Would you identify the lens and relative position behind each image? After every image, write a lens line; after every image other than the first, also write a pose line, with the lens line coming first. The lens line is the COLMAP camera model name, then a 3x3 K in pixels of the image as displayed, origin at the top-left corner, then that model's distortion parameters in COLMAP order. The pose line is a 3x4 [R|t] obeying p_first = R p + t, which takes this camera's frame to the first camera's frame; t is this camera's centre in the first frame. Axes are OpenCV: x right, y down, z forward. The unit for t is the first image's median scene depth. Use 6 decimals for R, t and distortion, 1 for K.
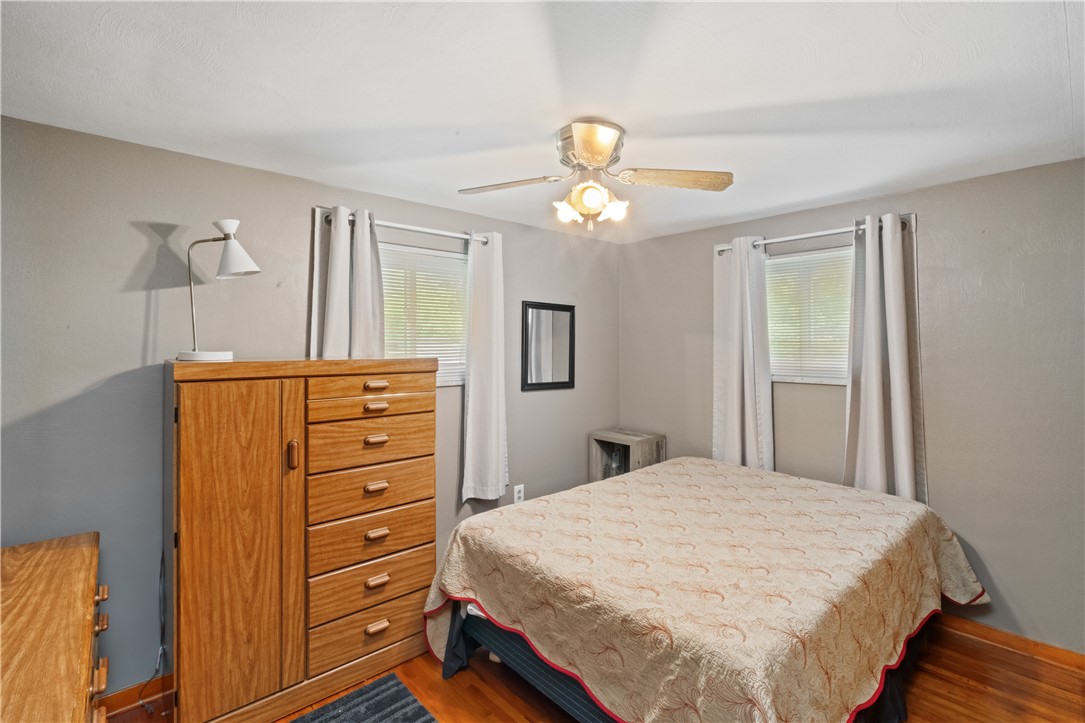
lens RADIAL K [[501.8, 0, 542.1], [0, 501.8, 353.9], [0, 0, 1]] dist [-0.001022, 0.000992]
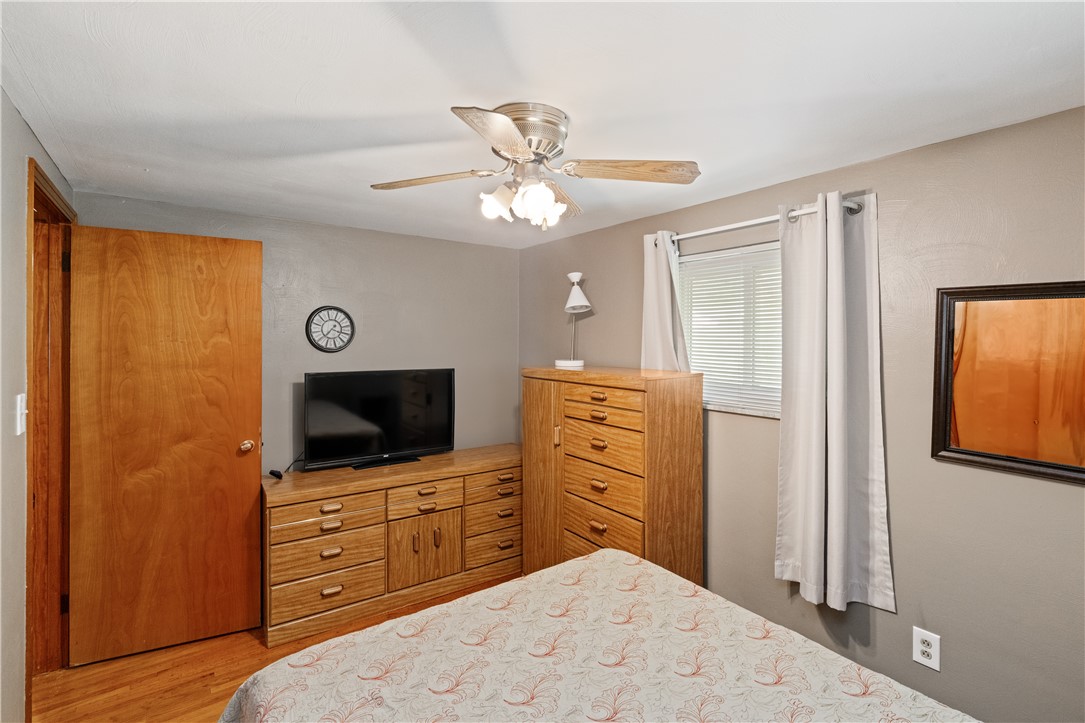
lens RADIAL K [[501.8, 0, 541.7], [0, 501.8, 356.2], [0, 0, 1]] dist [-0.001022, 0.000992]
pose [[-0.112709, 0.029605, -0.993187, 0.815805], [-0.026906, 0.999099, 0.032835, -0.062214], [0.993264, 0.030423, -0.111811, 0.986509]]
